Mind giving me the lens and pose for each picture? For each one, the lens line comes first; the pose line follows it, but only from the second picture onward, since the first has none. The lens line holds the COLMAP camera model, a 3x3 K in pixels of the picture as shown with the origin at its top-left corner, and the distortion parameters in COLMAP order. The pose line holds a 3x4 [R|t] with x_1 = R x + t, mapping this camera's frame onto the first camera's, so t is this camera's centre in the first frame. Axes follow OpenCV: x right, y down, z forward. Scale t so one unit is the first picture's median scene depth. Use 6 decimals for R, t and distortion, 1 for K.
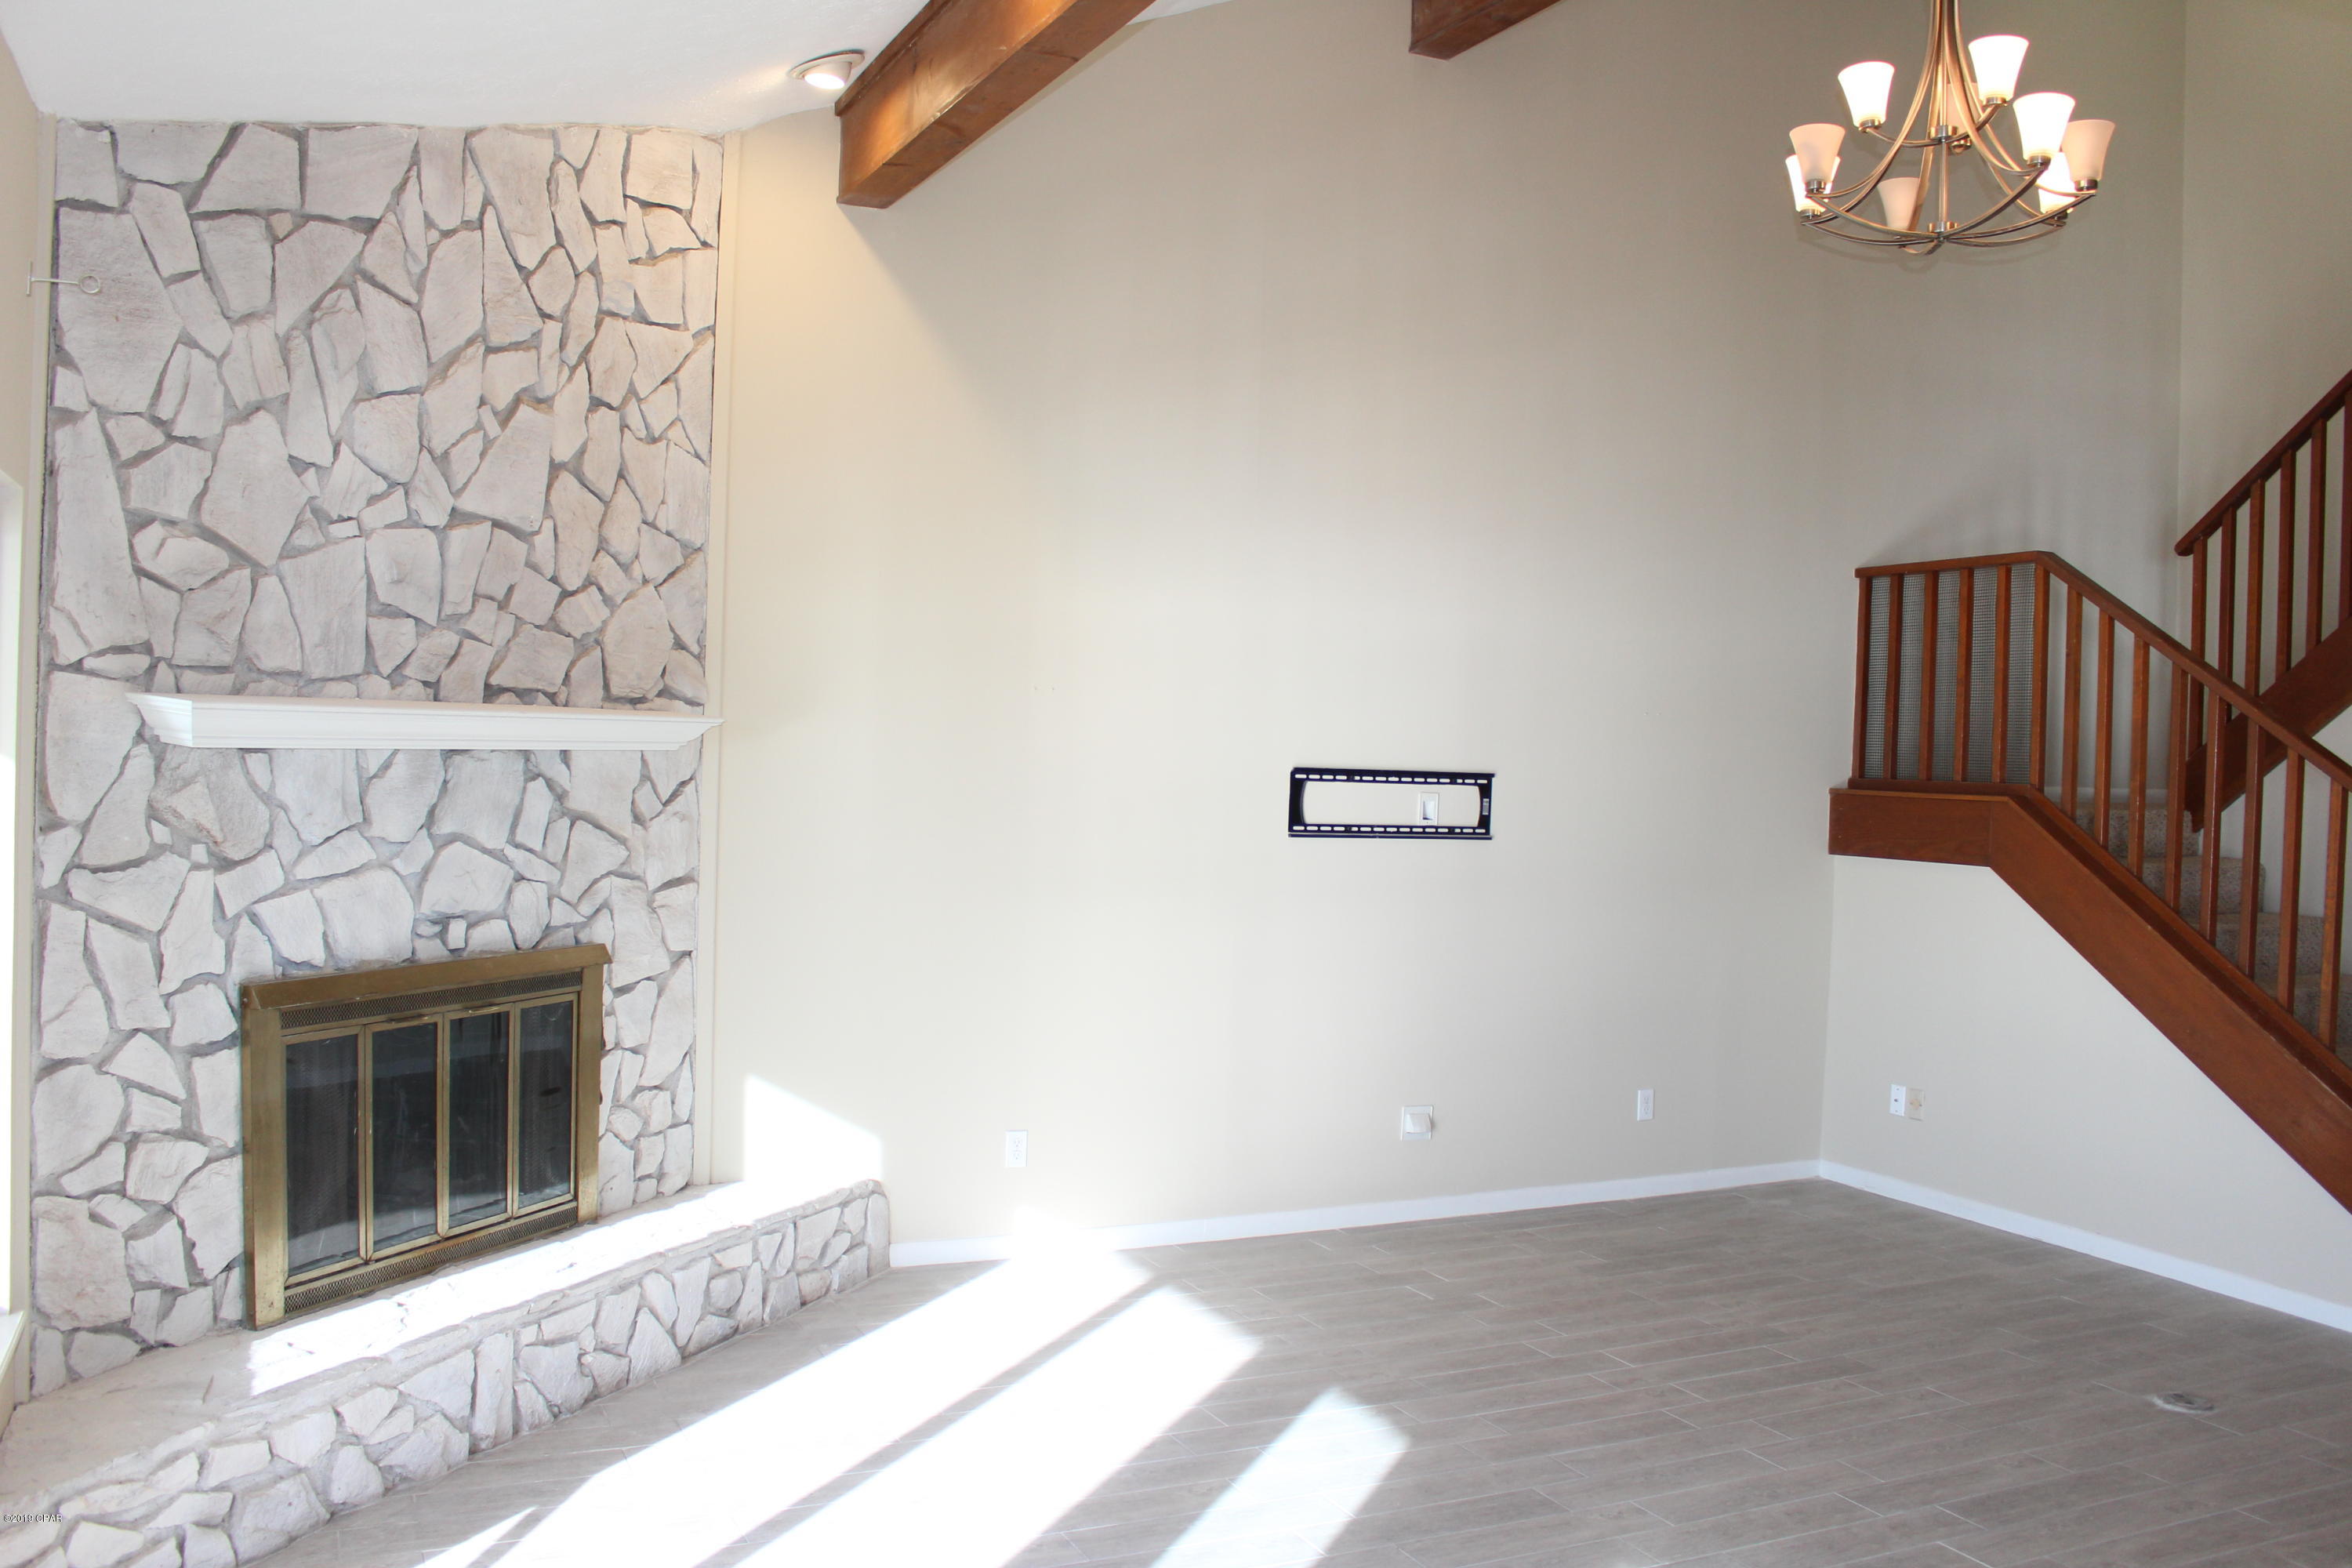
lens RADIAL K [[1953.8, 0, 1189.6], [0, 1953.8, 782.2], [0, 0, 1]] dist [-0.158755, 0.135305]
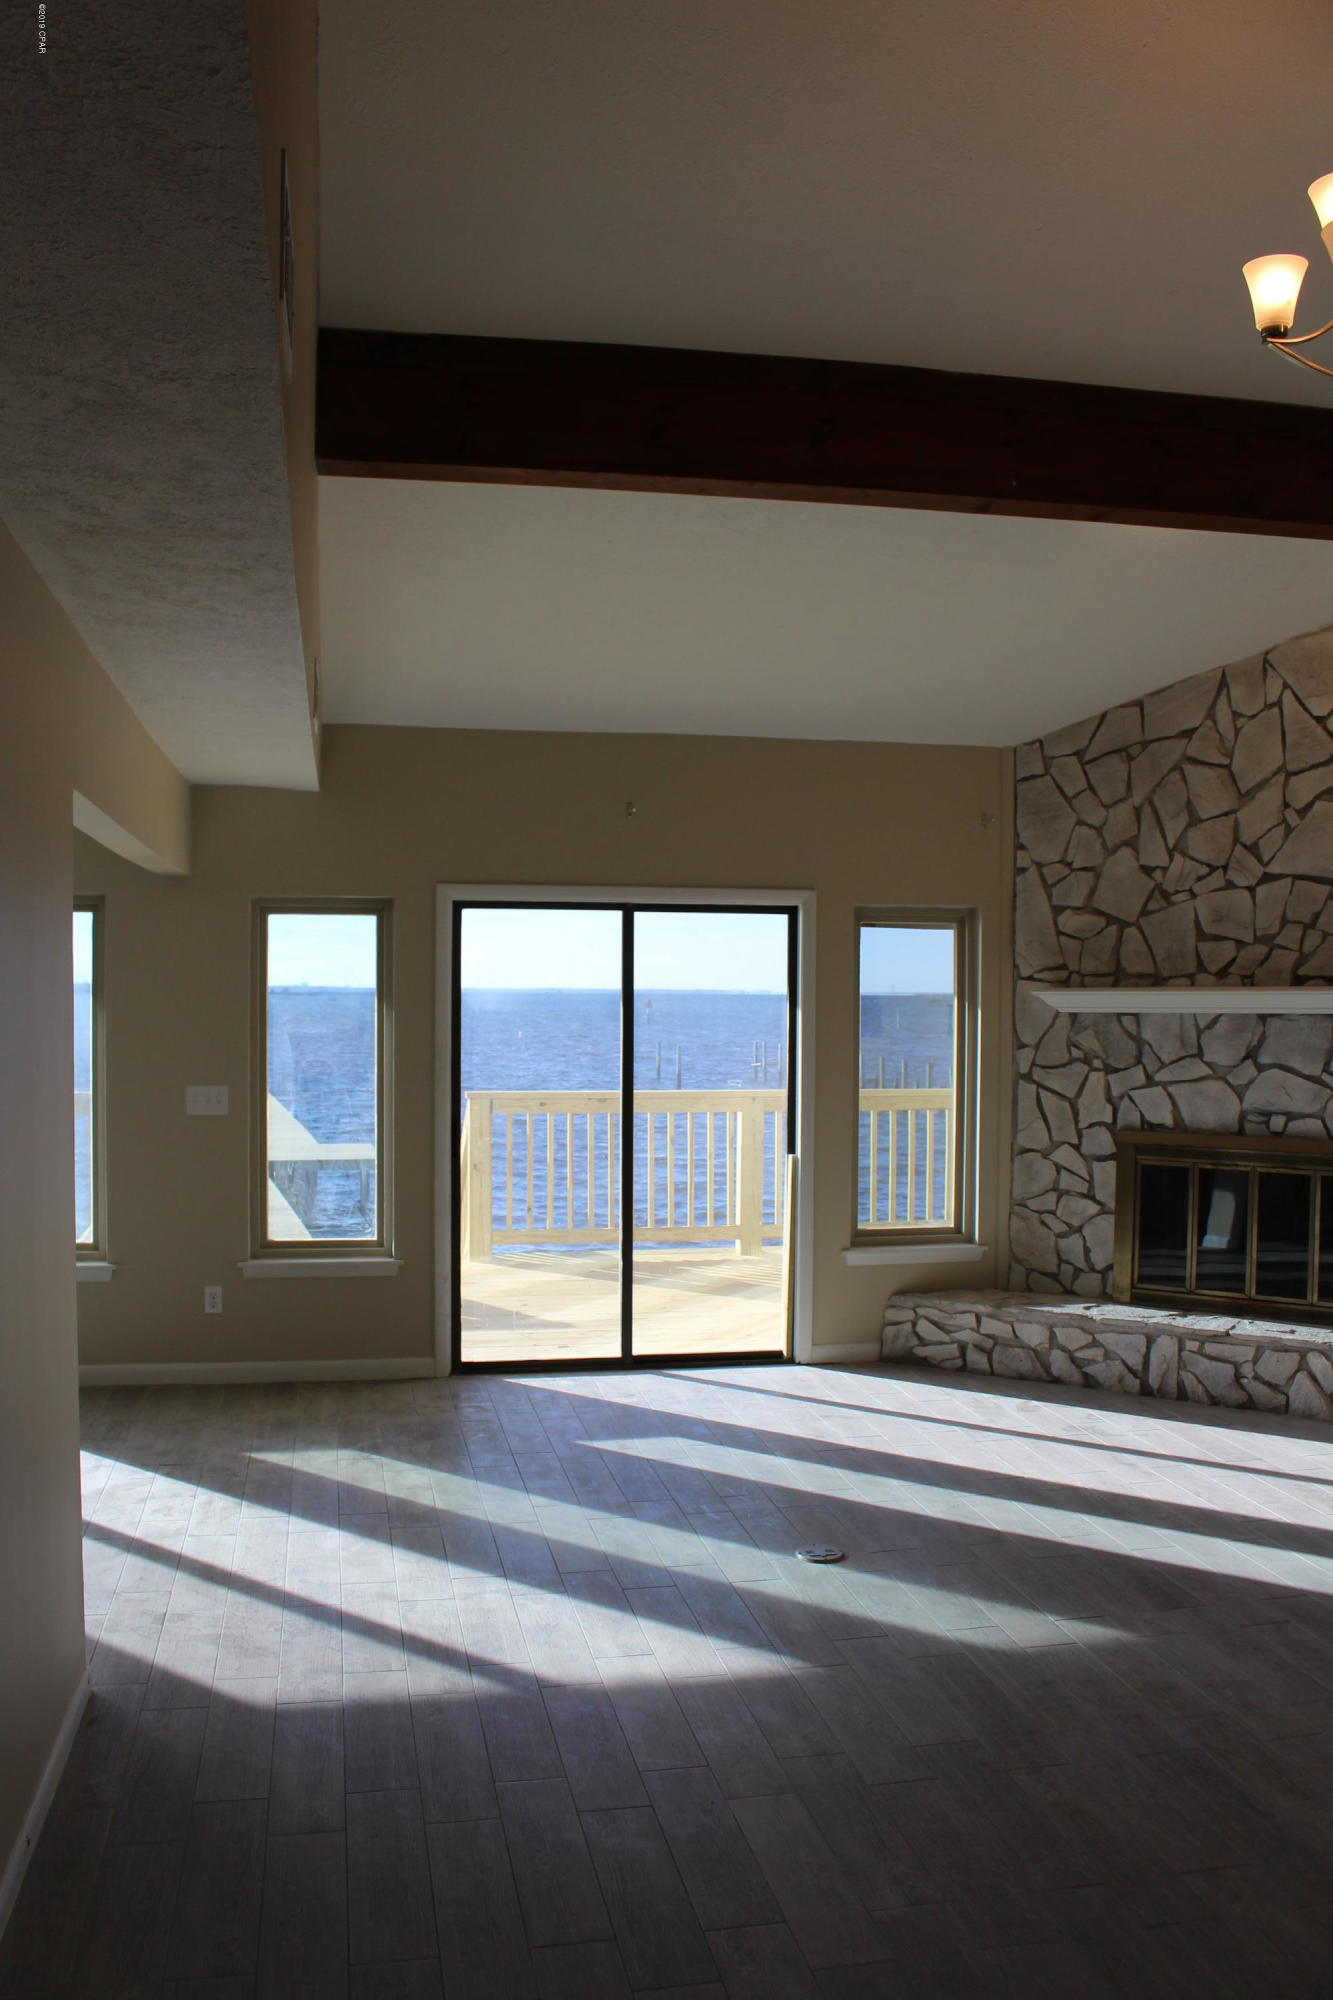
lens RADIAL K [[1661.4, 0, 655.6], [0, 1661.4, 1000.5], [0, 0, 1]] dist [-0.158755, 0.135305]
pose [[-0.250720, -0.028460, -0.967641, 1.201708], [-0.029573, 0.999326, -0.021729, 0.019459], [0.967608, 0.023169, -0.251393, 0.866671]]
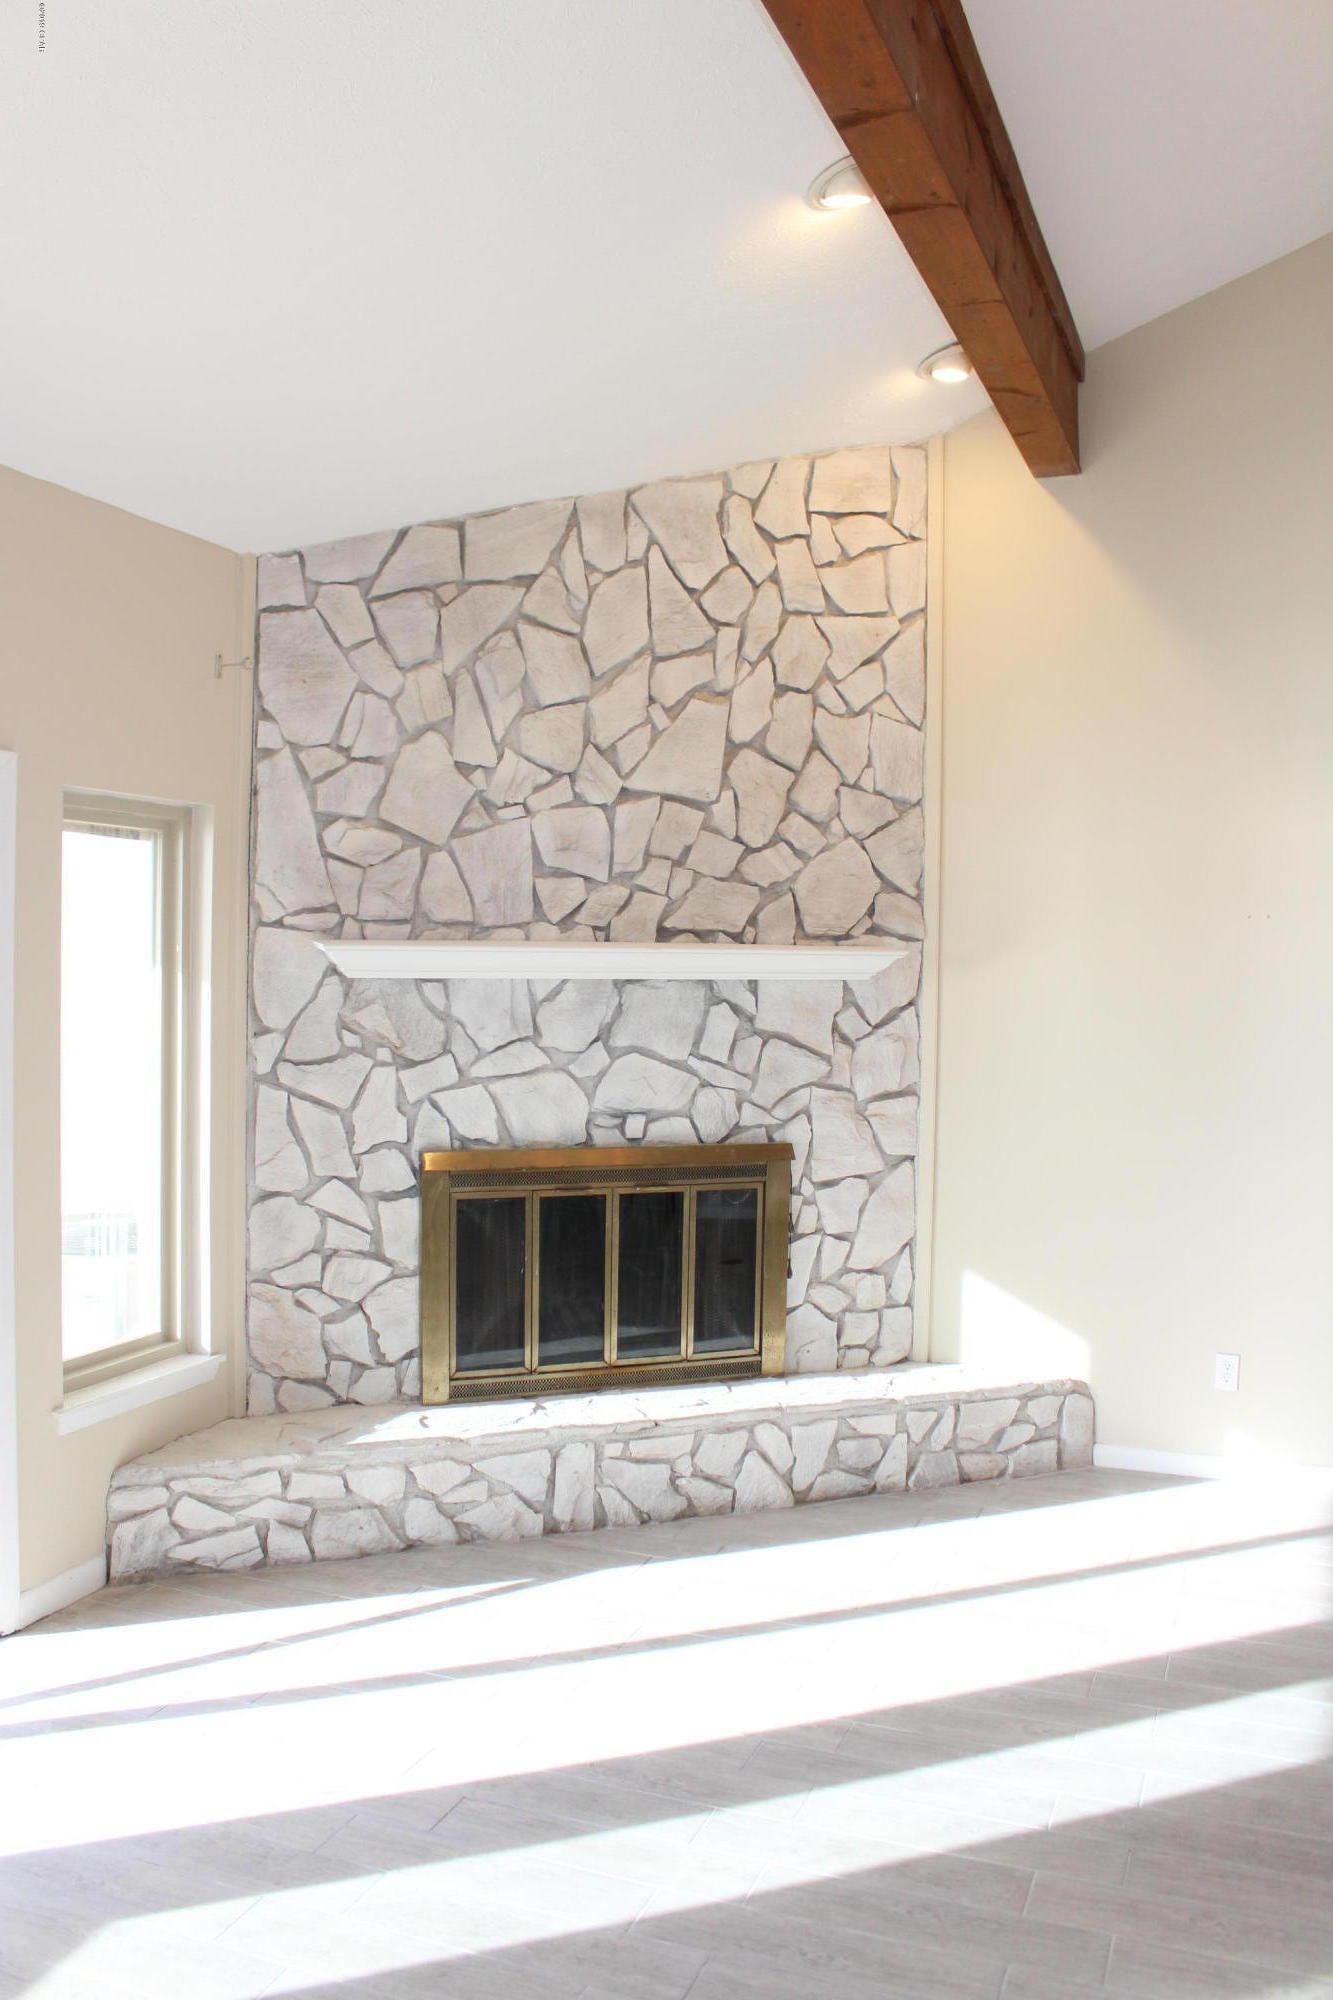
lens RADIAL K [[1661.4, 0, 655.6], [0, 1661.4, 1000.5], [0, 0, 1]] dist [-0.158755, 0.135305]
pose [[0.684490, -0.002821, -0.729017, 0.441056], [-0.006331, 0.999932, -0.009815, 0.007578], [0.728995, 0.011334, 0.684425, 0.275341]]
